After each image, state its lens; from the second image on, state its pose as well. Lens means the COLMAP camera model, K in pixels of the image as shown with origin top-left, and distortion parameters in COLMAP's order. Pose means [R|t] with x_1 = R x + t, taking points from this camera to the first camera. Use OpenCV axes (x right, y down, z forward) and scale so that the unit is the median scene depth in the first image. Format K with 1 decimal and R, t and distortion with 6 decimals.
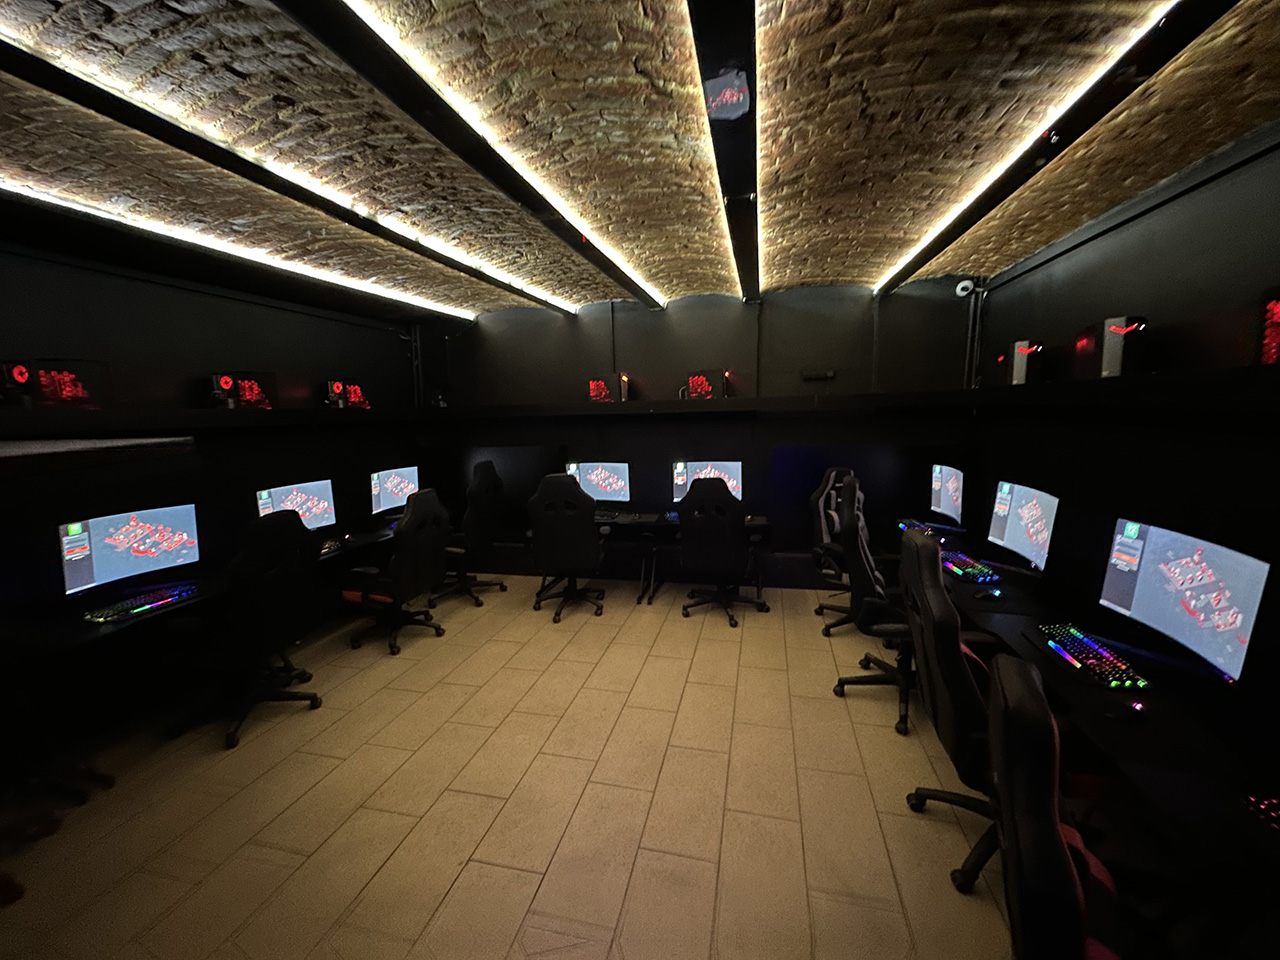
lens RADIAL K [[514.2, 0, 641.7], [0, 514.2, 478.1], [0, 0, 1]] dist [0.001767, 0.000396]
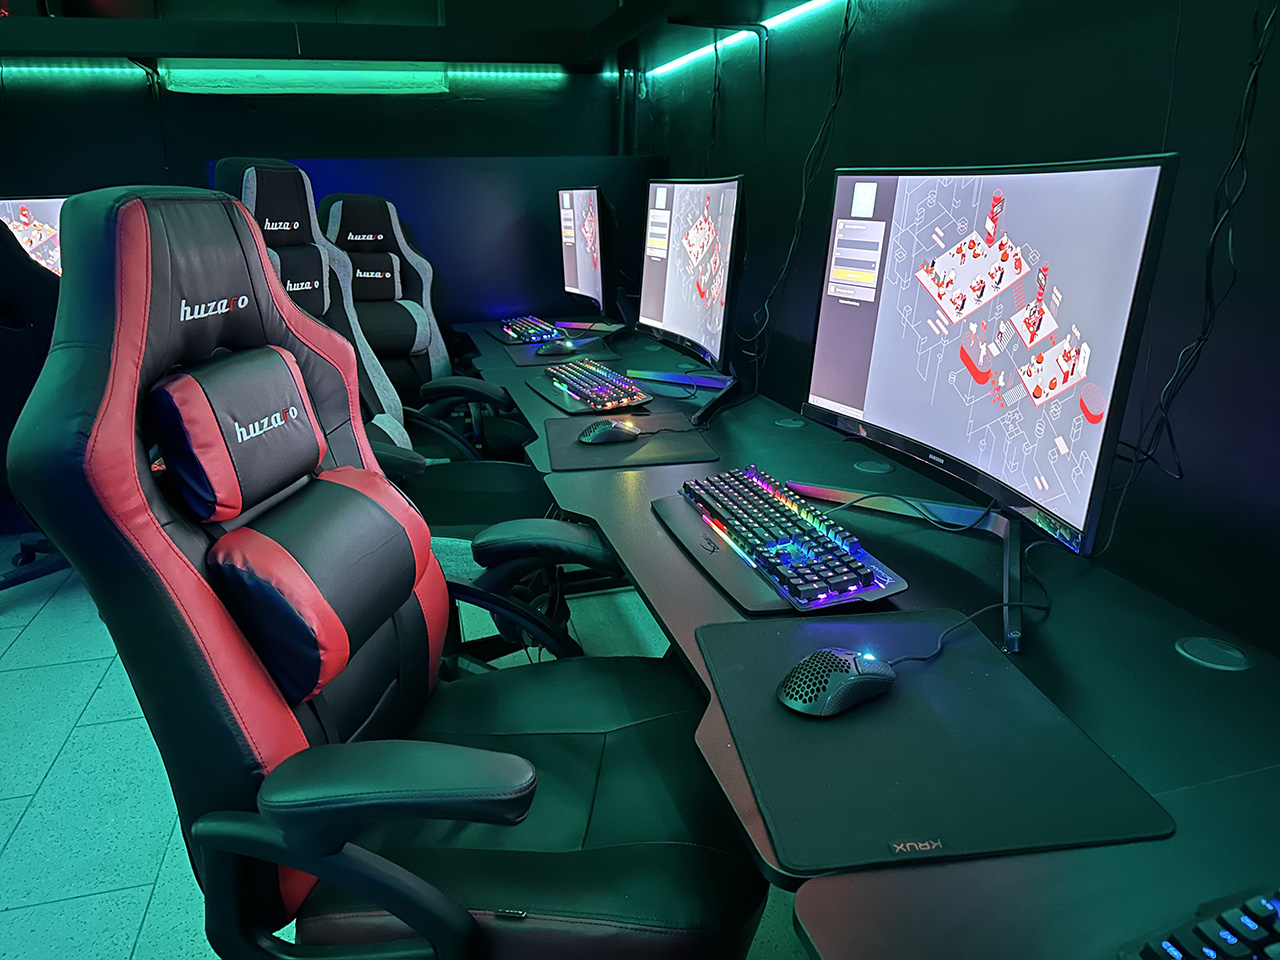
lens RADIAL K [[897.2, 0, 640.3], [0, 897.2, 480.4], [0, 0, 1]] dist [-0.005667, -0.001877]
pose [[0.881512, -0.143598, 0.449795, 0.480028], [0.065641, 0.980651, 0.184432, 0.175651], [-0.467576, -0.133054, 0.873882, 0.472403]]
